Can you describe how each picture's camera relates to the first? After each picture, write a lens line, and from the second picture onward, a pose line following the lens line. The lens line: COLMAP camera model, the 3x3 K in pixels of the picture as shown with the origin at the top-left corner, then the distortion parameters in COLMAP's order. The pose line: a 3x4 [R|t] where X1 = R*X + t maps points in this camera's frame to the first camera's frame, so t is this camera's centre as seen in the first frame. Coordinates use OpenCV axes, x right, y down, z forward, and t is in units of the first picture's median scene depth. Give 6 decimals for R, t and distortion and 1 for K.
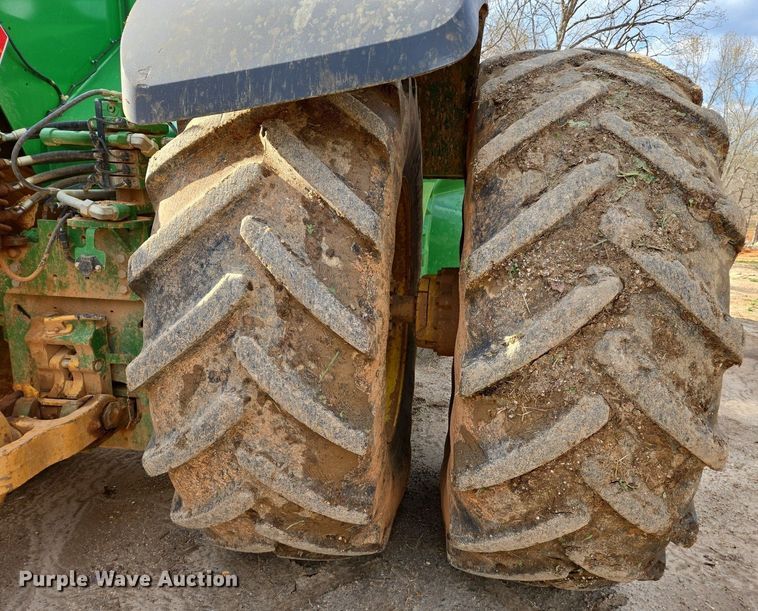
lens RADIAL K [[583.3, 0, 379.6], [0, 583.3, 304.9], [0, 0, 1]] dist [0.033893, -0.011564]
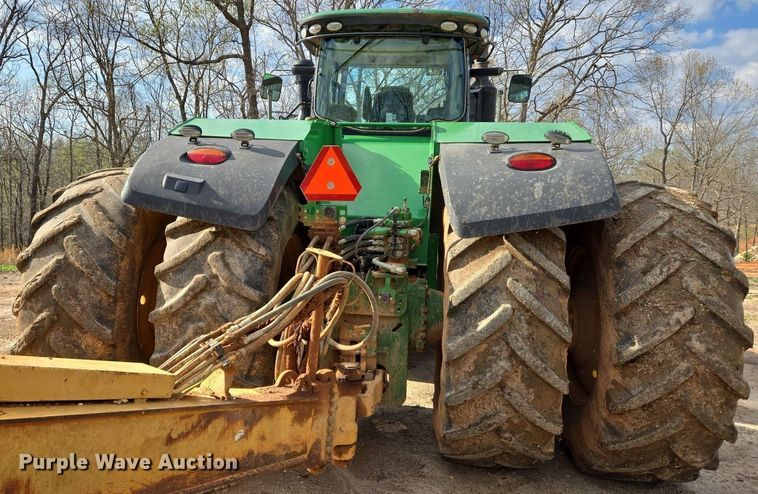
lens RADIAL K [[494.0, 0, 378.3], [0, 494.0, 247.7], [0, 0, 1]] dist [-0.005285, -0.005165]
pose [[0.997506, -0.006431, -0.070285, -0.599057], [-0.003610, 0.989889, -0.141799, -0.001813], [0.070487, 0.141699, 0.987397, -0.882437]]
